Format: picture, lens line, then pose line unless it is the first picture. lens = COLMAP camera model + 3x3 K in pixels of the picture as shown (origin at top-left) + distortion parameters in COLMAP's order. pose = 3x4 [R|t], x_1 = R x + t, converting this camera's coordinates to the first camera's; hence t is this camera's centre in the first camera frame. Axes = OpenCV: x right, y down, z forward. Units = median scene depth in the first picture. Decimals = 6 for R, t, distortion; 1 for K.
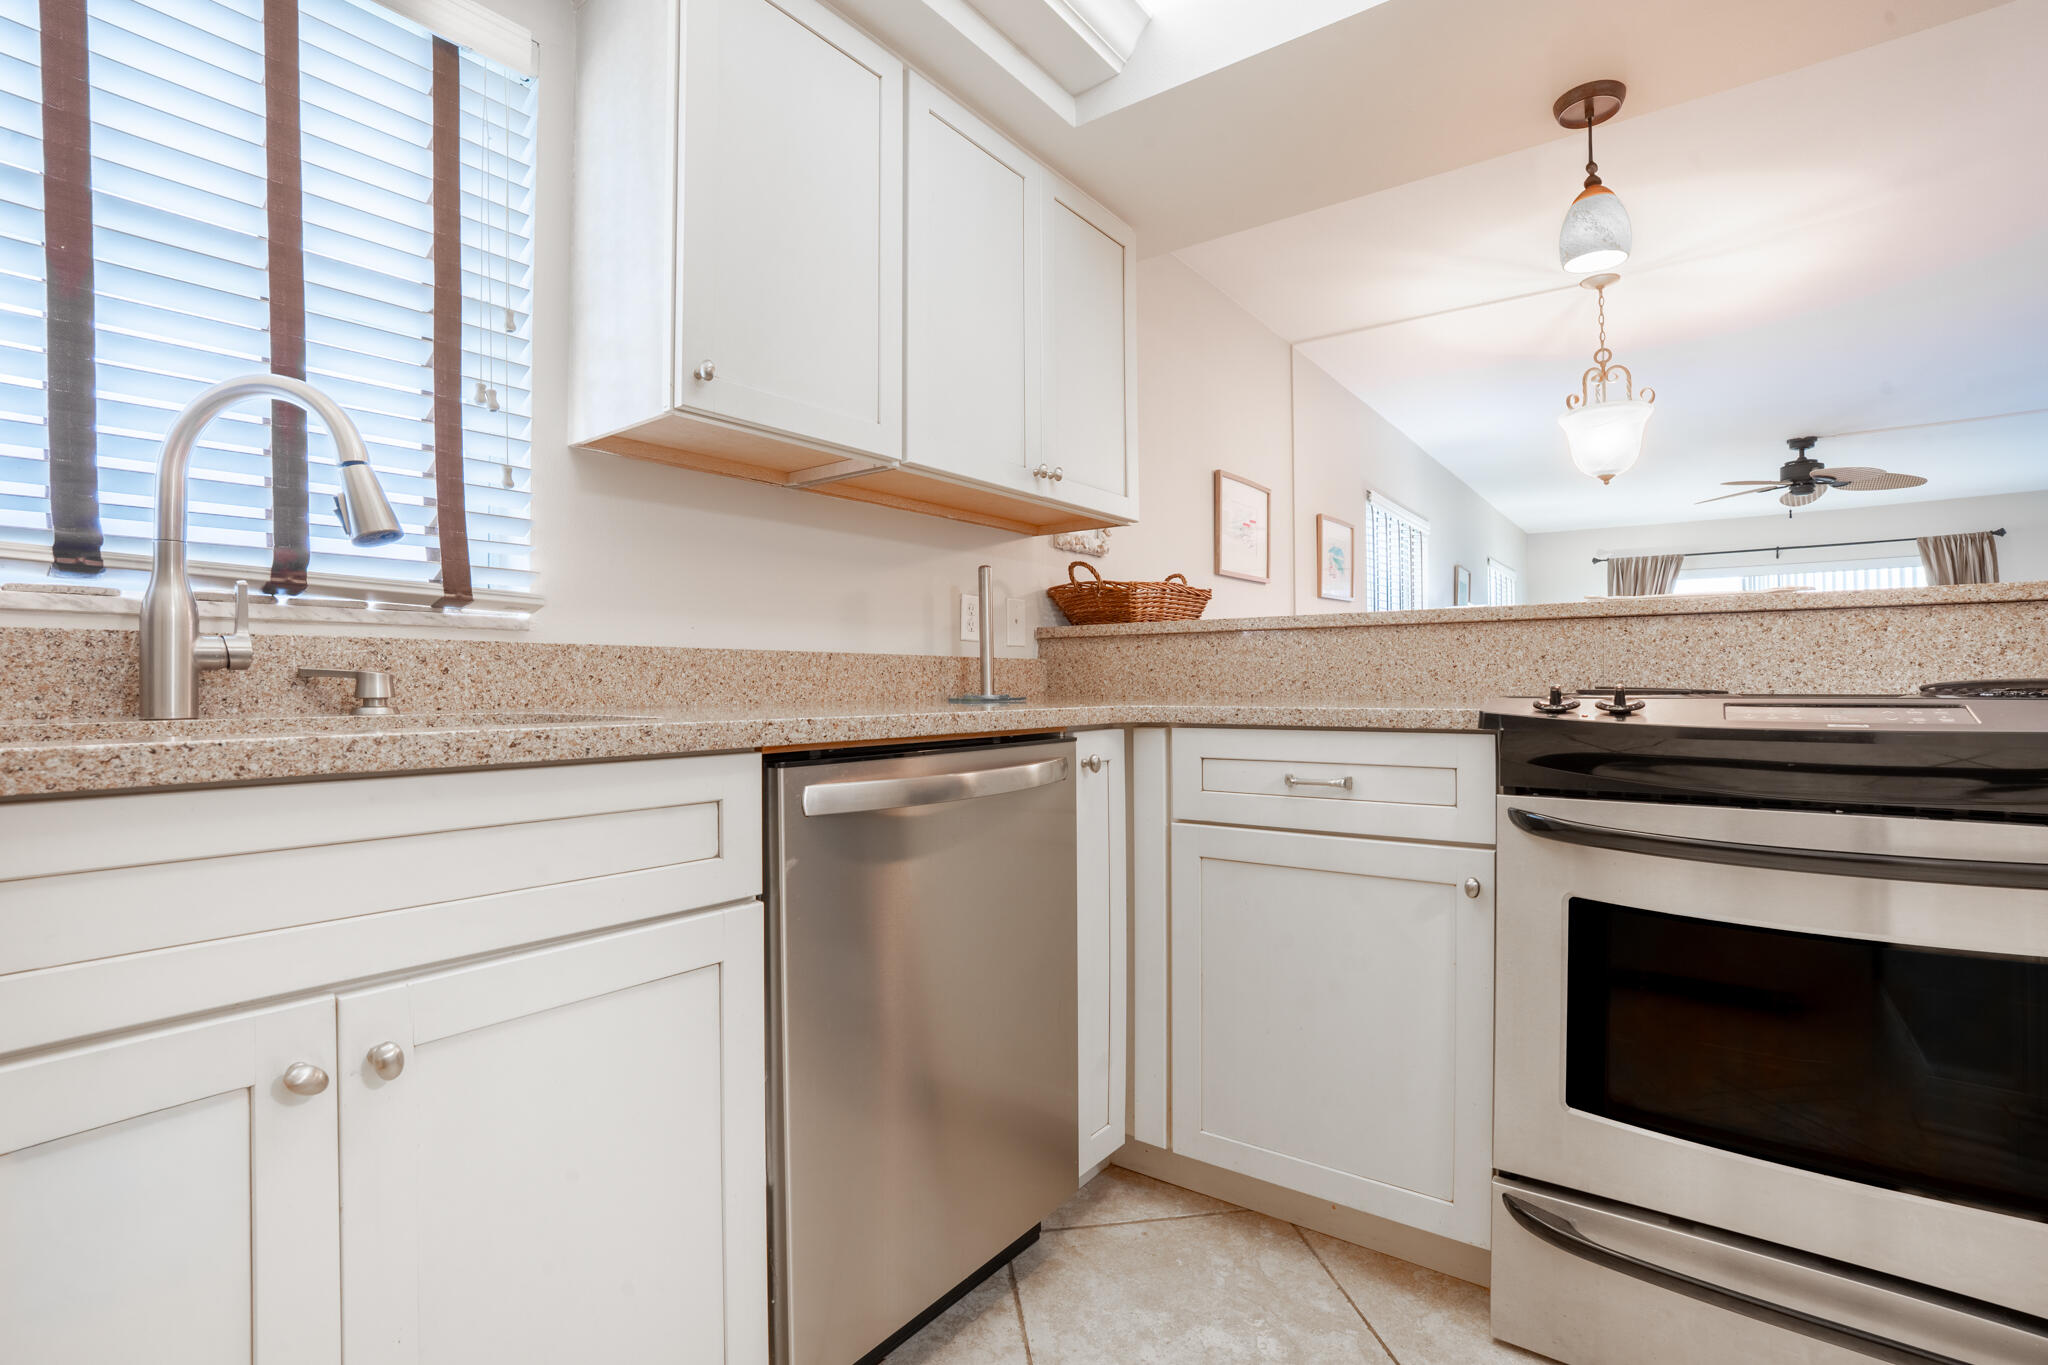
lens RADIAL K [[950.3, 0, 1030.0], [0, 950.3, 680.0], [0, 0, 1]] dist [-0.039068, 0.005664]
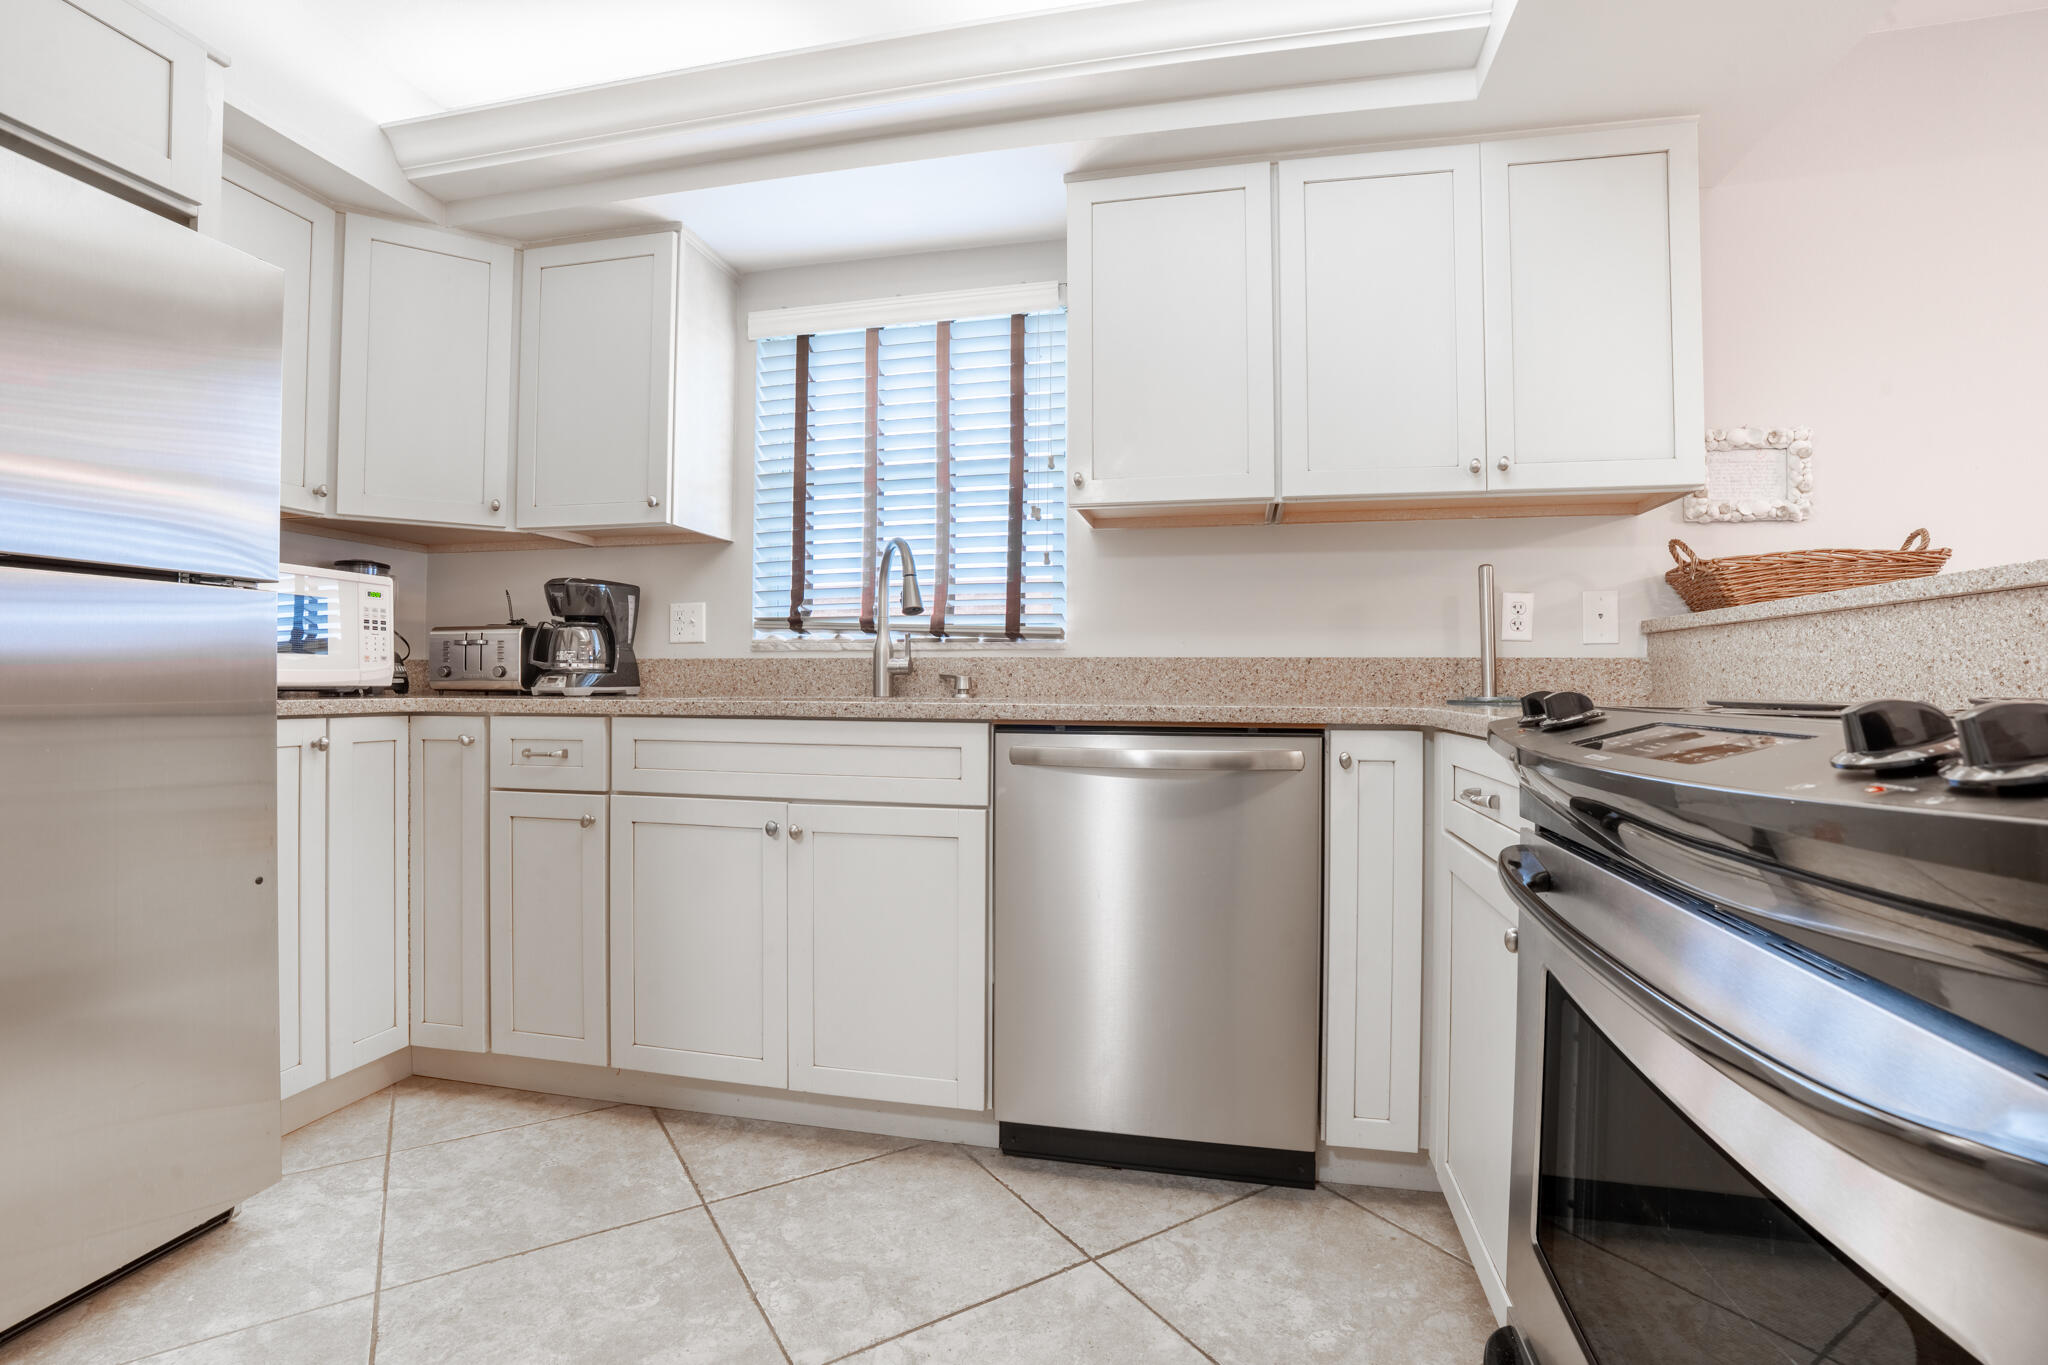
lens RADIAL K [[950.3, 0, 1028.8], [0, 950.3, 682.4], [0, 0, 1]] dist [-0.039068, 0.005664]
pose [[0.415350, 0.004798, -0.909649, 0.866278], [-0.003007, 0.999988, 0.003901, -0.002107], [0.909657, 0.001115, 0.415359, 0.238470]]
